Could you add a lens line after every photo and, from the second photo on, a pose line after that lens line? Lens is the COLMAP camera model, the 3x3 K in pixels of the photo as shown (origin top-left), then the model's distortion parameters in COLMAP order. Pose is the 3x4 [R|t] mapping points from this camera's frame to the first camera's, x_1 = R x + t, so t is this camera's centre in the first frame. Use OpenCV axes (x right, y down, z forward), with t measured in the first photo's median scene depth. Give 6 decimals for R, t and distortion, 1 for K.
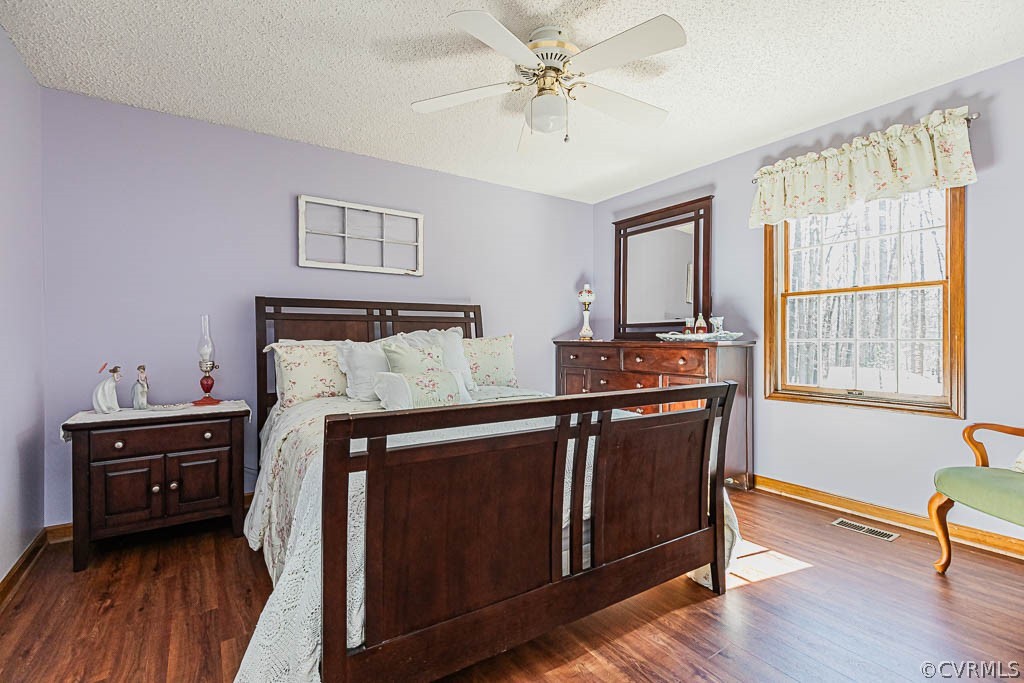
lens RADIAL K [[475.1, 0, 515.3], [0, 475.1, 341.9], [0, 0, 1]] dist [0.003735, 0.000017]
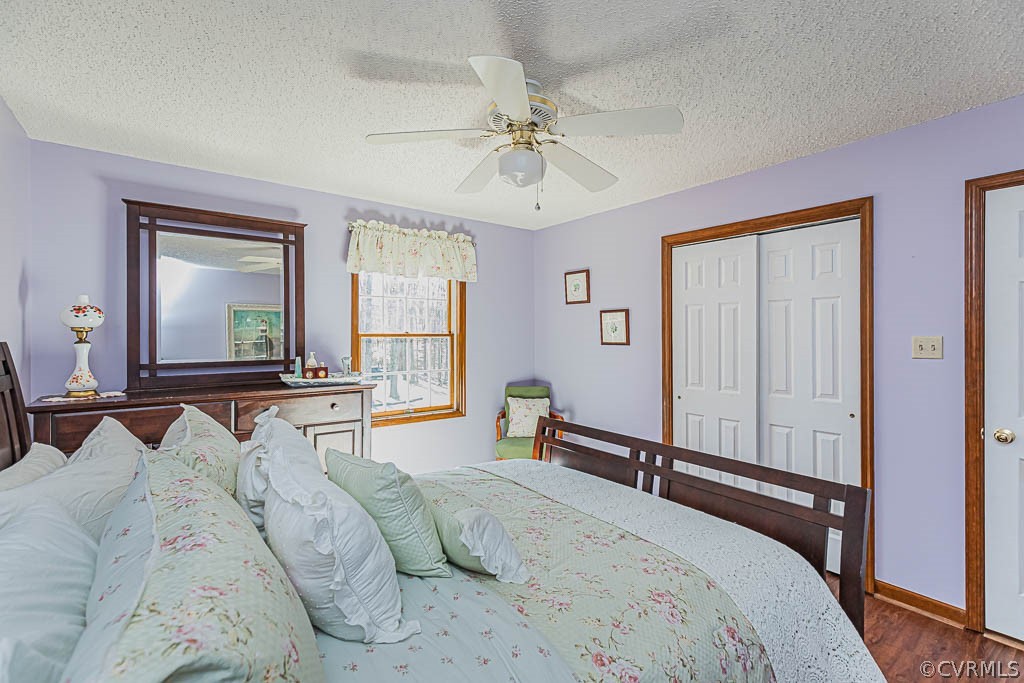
lens RADIAL K [[451.0, 0, 511.0], [0, 451.0, 340.0], [0, 0, 1]] dist [0.001792, 0.000009]
pose [[-0.066497, -0.004584, 0.997776, -0.488097], [0.006249, 0.999968, 0.005011, -0.083286], [-0.997767, 0.006568, -0.066466, 0.651479]]
